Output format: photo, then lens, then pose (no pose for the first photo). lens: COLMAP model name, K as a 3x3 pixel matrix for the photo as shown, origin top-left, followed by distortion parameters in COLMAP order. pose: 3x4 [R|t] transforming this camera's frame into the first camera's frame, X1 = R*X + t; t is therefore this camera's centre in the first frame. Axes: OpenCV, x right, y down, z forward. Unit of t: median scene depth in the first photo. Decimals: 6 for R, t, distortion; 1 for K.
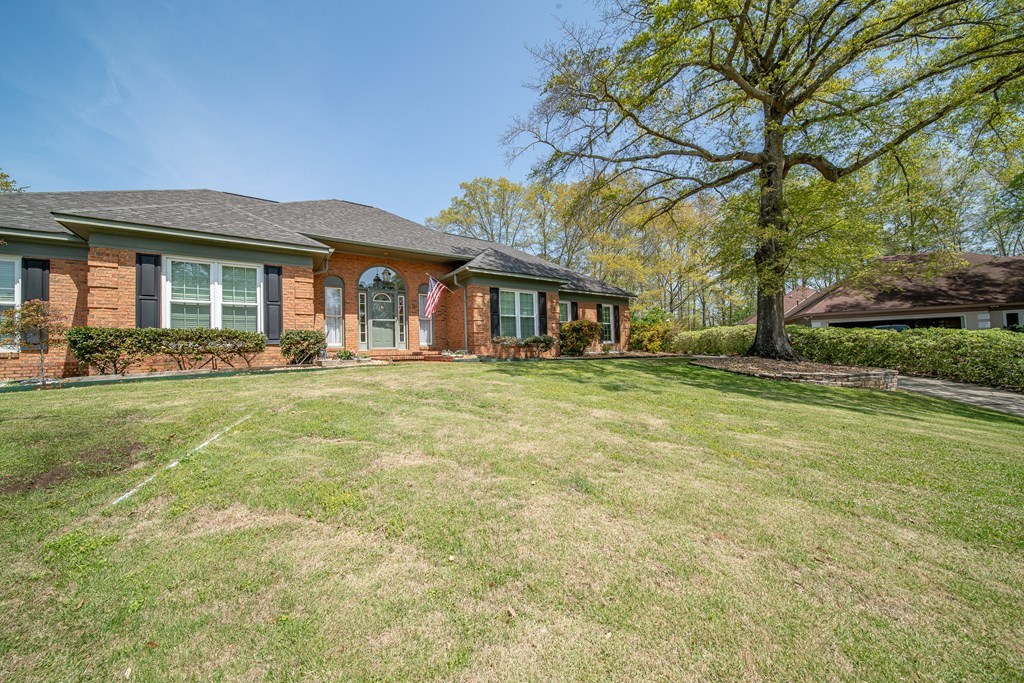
lens RADIAL K [[355.6, 0, 512.7], [0, 355.6, 340.2], [0, 0, 1]] dist [-0.002044, -0.000100]
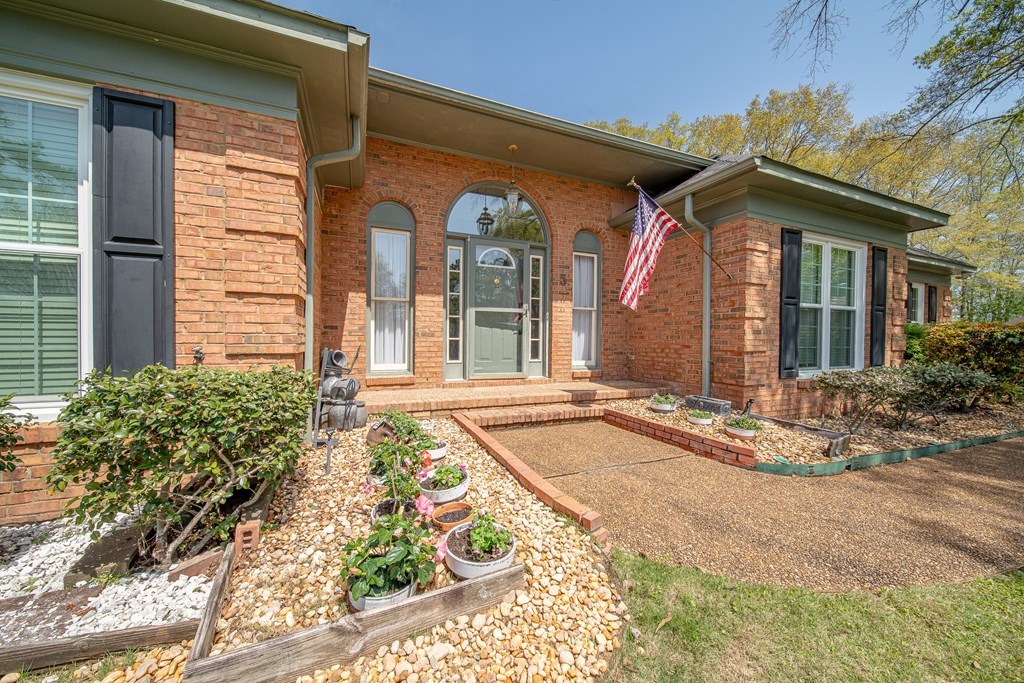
lens RADIAL K [[355.6, 0, 509.6], [0, 355.6, 339.6], [0, 0, 1]] dist [-0.002044, -0.000100]
pose [[0.977162, 0.041185, -0.208468, -0.265294], [-0.030982, 0.998168, 0.051972, -0.044425], [0.210226, -0.044327, 0.976647, 0.592139]]
